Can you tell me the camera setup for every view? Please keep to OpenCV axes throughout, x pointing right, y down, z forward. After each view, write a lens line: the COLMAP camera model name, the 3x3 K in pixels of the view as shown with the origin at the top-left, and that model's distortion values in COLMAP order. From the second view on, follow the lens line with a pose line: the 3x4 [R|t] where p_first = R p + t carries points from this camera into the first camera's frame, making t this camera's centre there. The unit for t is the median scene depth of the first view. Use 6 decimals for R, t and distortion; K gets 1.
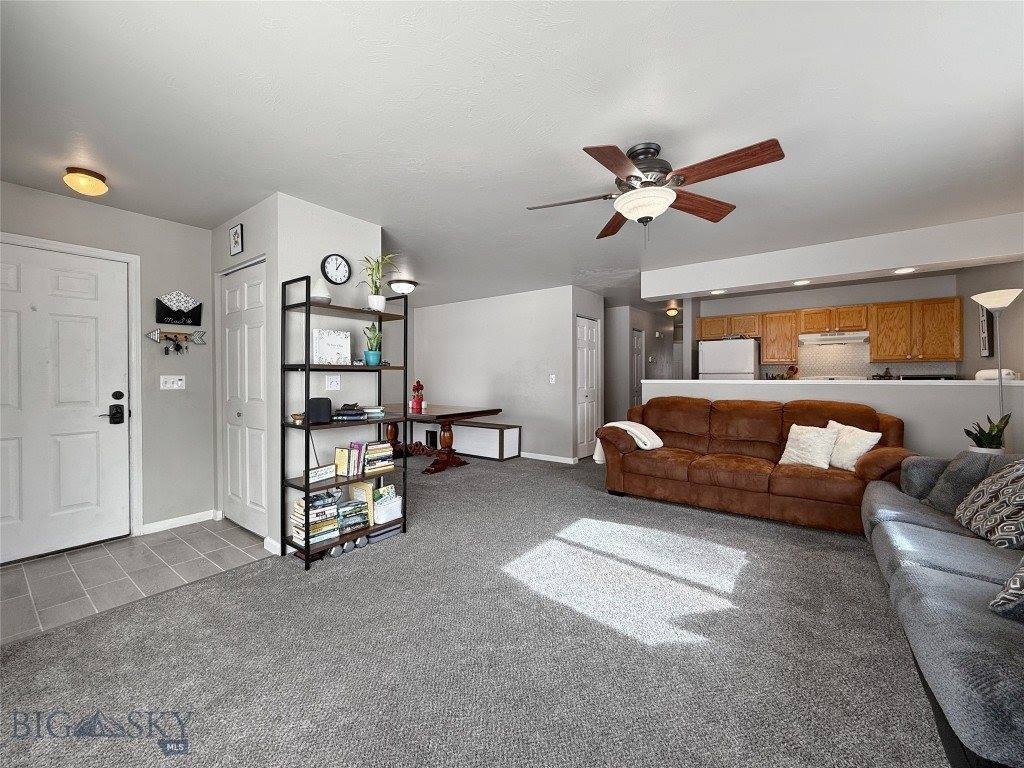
lens RADIAL K [[409.0, 0, 515.6], [0, 409.0, 378.2], [0, 0, 1]] dist [-0.001602, -0.000215]
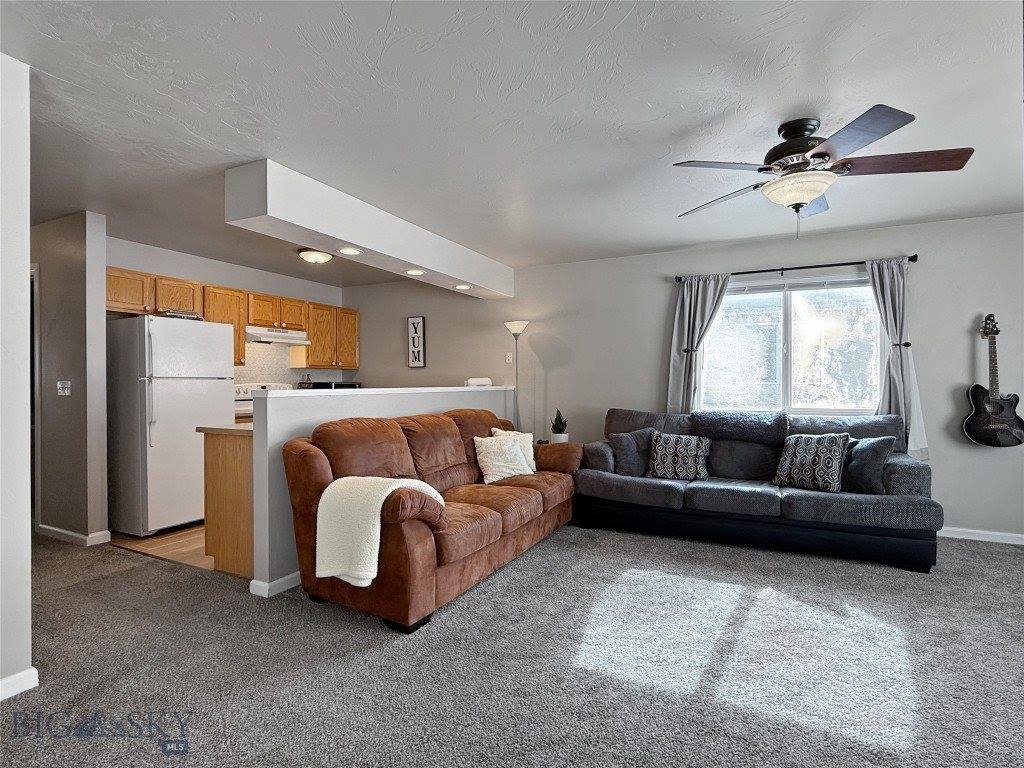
lens RADIAL K [[527.2, 0, 461.3], [0, 527.2, 386.9], [0, 0, 1]] dist [-0.002414, -0.000441]
pose [[-0.161667, -0.004445, 0.986835, -0.472856], [0.005724, 0.999969, 0.005442, -0.002607], [-0.986829, 0.006529, -0.161636, 1.306504]]
